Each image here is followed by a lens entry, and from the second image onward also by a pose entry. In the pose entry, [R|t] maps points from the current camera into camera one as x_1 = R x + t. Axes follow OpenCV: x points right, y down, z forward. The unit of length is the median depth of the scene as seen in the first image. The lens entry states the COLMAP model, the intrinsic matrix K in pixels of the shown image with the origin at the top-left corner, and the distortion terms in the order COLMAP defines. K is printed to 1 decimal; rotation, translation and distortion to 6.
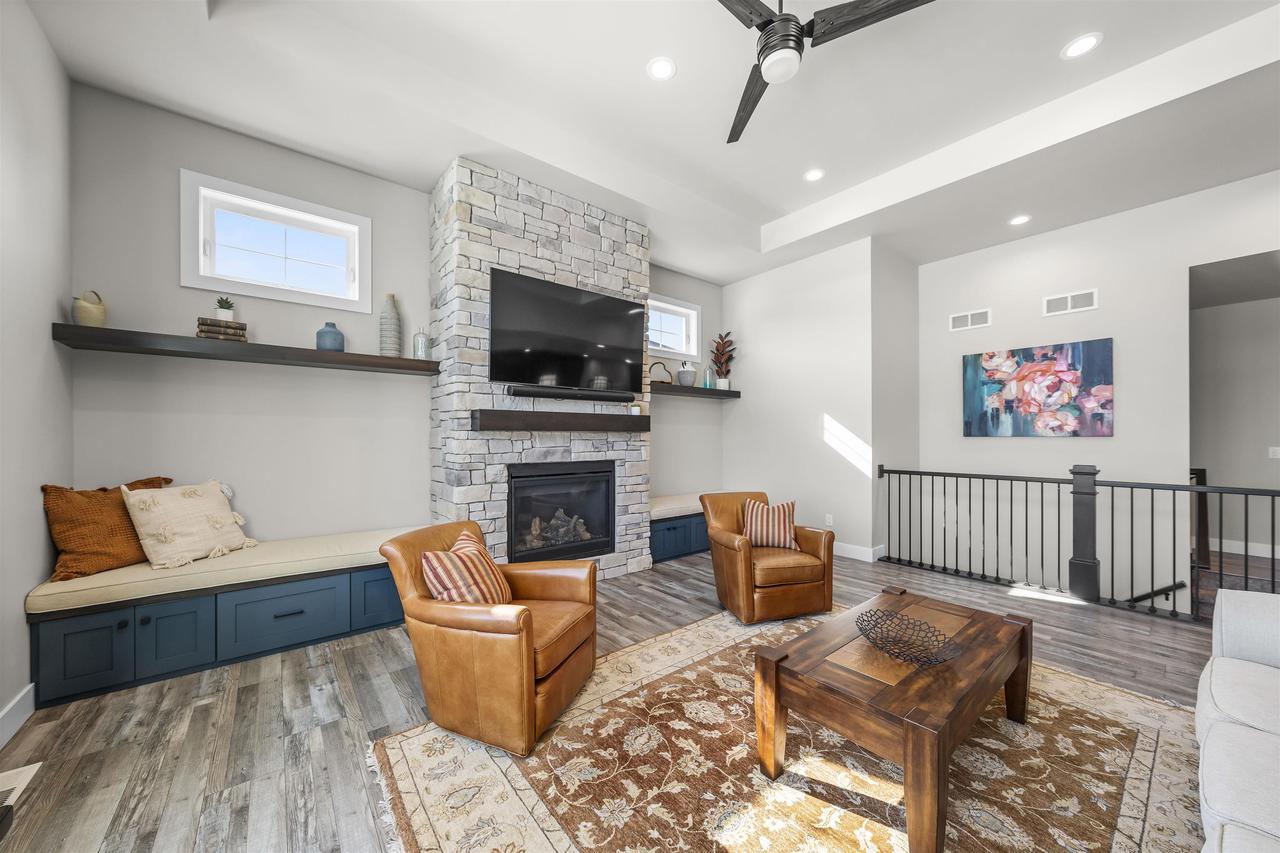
lens RADIAL K [[448.7, 0, 641.8], [0, 448.7, 436.8], [0, 0, 1]] dist [0.000236, 0.000104]
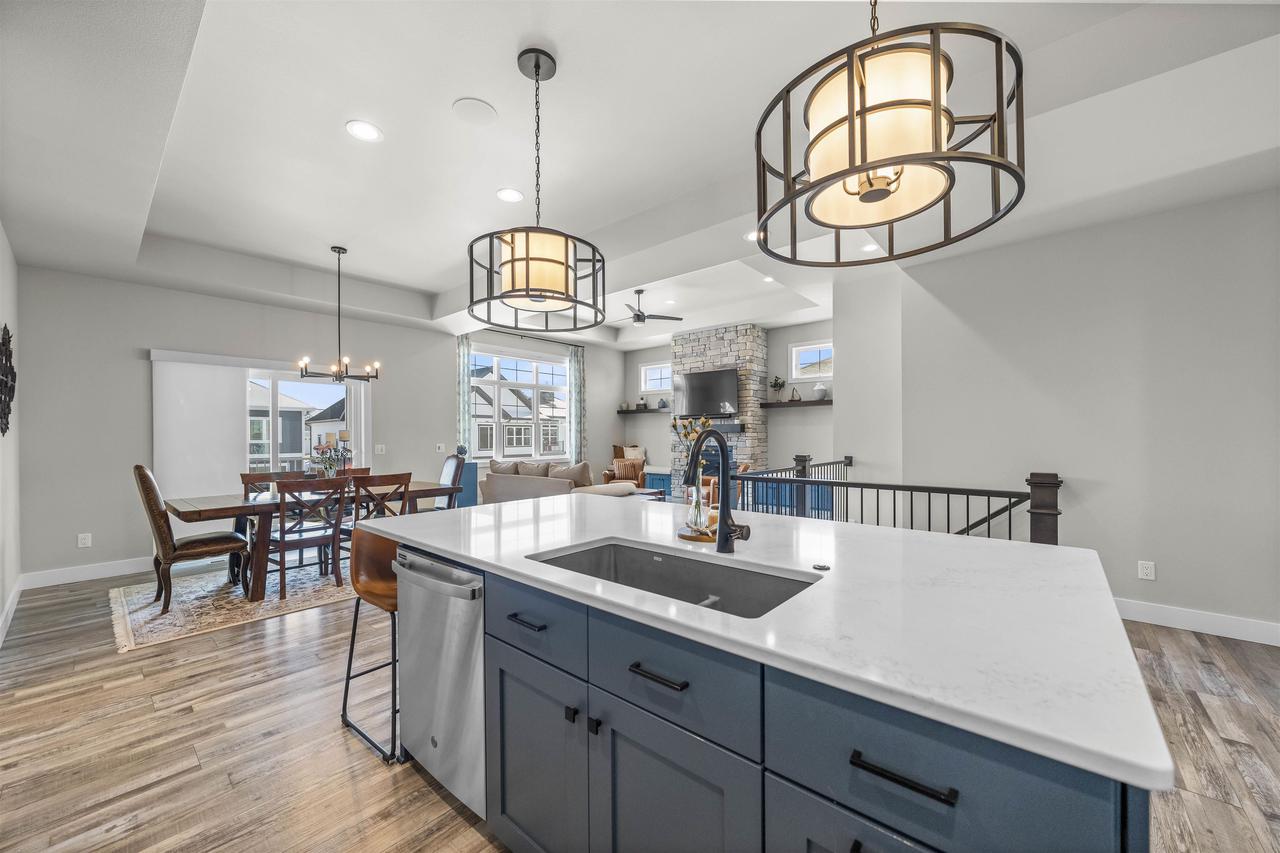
lens RADIAL K [[480.2, 0, 641.2], [0, 480.2, 434.5], [0, 0, 1]] dist [0.000307, 0.000078]
pose [[0.179695, -0.000446, -0.983722, 2.185672], [0.003995, 0.999992, 0.000276, -0.003045], [0.983714, -0.003979, 0.179695, 0.212002]]
